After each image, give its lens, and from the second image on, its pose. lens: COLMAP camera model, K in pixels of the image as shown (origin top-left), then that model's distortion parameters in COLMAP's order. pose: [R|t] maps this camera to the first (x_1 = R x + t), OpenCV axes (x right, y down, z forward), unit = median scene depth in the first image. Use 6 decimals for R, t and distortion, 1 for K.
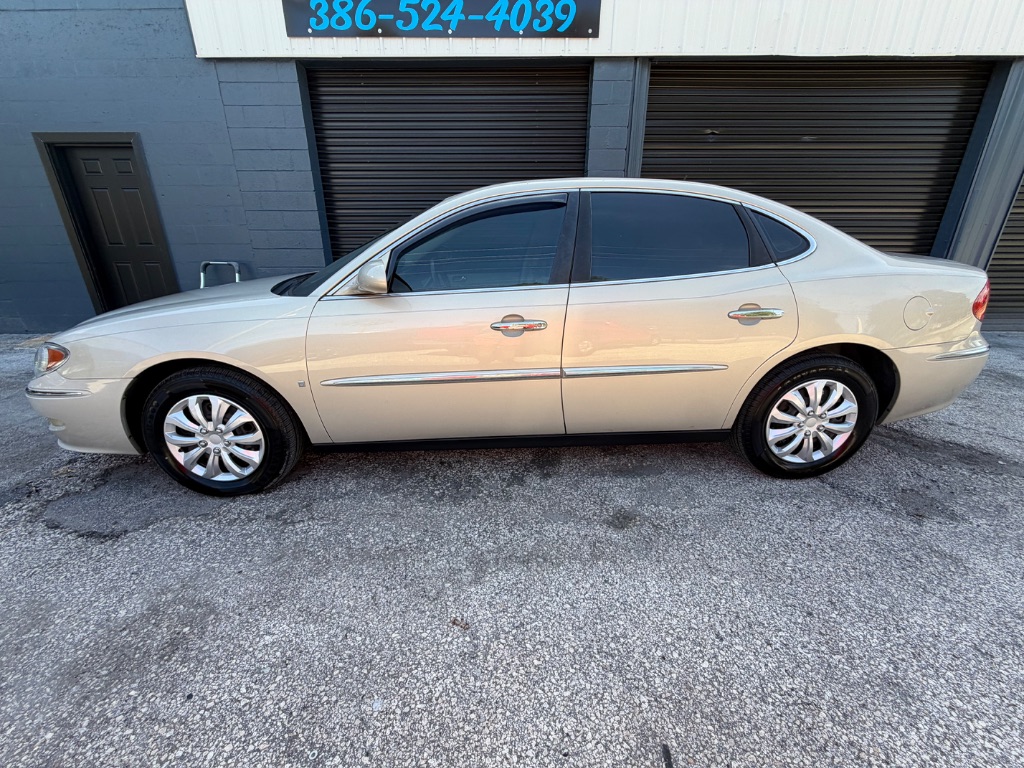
lens RADIAL K [[408.1, 0, 512.0], [0, 408.1, 384.0], [0, 0, 1]] dist [-0.000810, -0.000213]
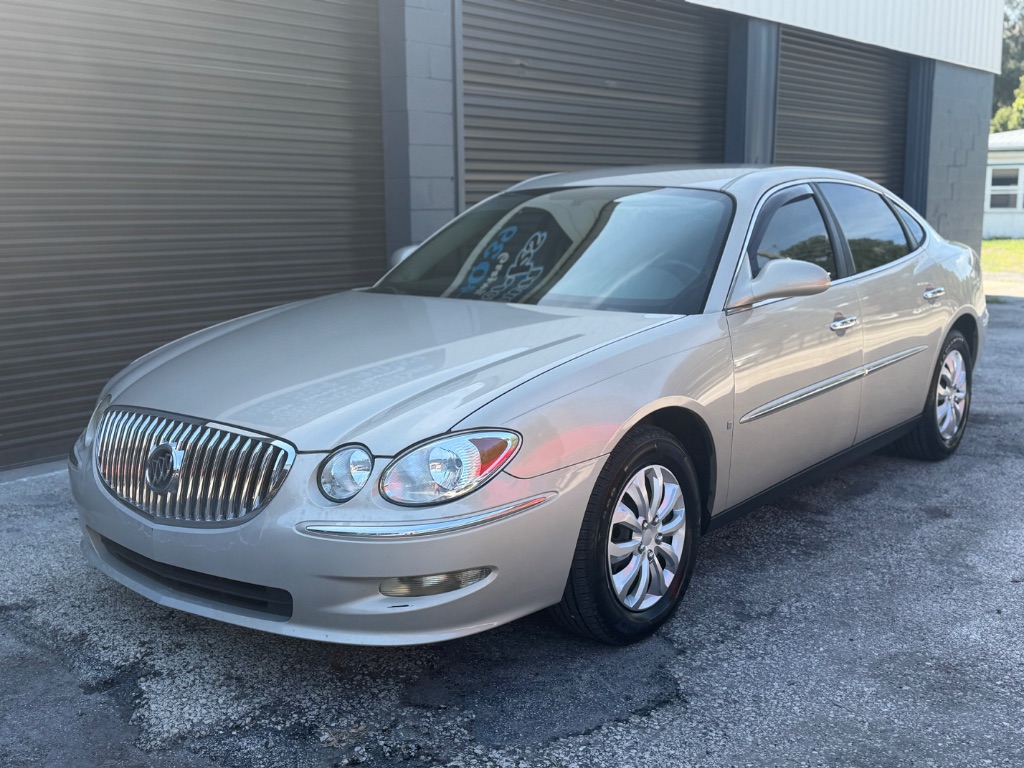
lens RADIAL K [[1111.0, 0, 512.0], [0, 1111.0, 384.0], [0, 0, 1]] dist [0.182992, -0.423207]
pose [[0.647006, -0.128429, 0.751591, -2.150650], [0.263364, 0.962688, -0.062217, -0.046361], [-0.715557, 0.238197, 0.656689, -0.078883]]
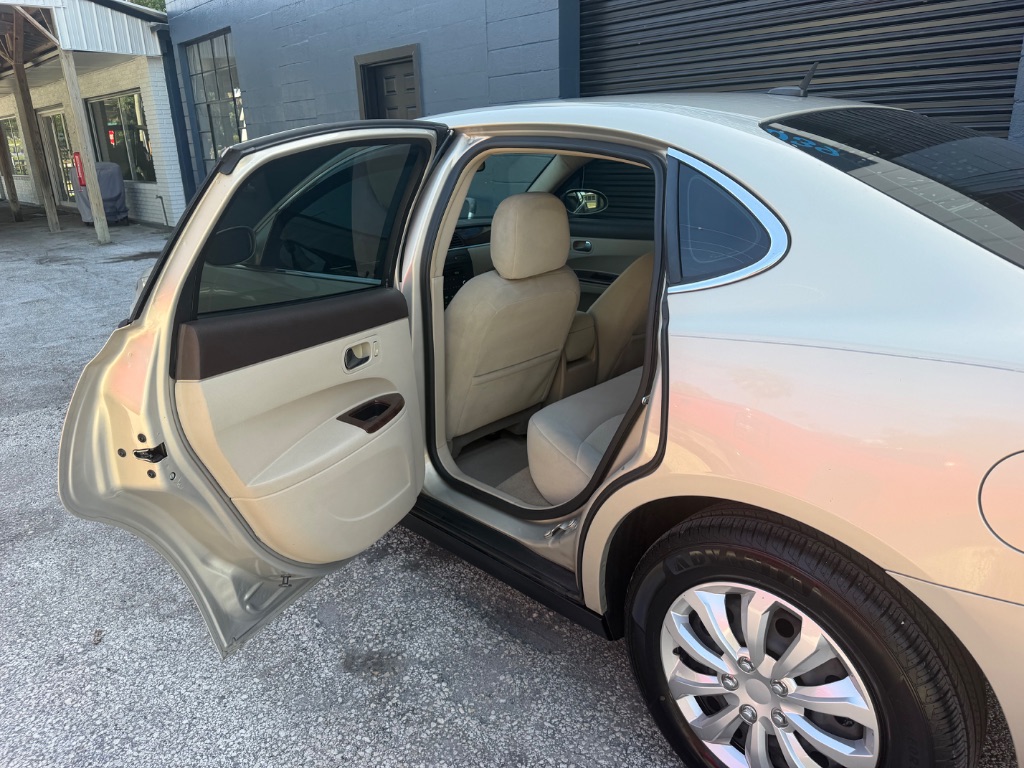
lens RADIAL K [[733.4, 0, 512.0], [0, 733.4, 384.0], [0, 0, 1]] dist [0.003773, -0.011219]
pose [[0.669959, 0.215836, -0.710331, 1.041625], [-0.228994, 0.970231, 0.078828, -0.198880], [0.706198, 0.109850, 0.699440, 0.312583]]
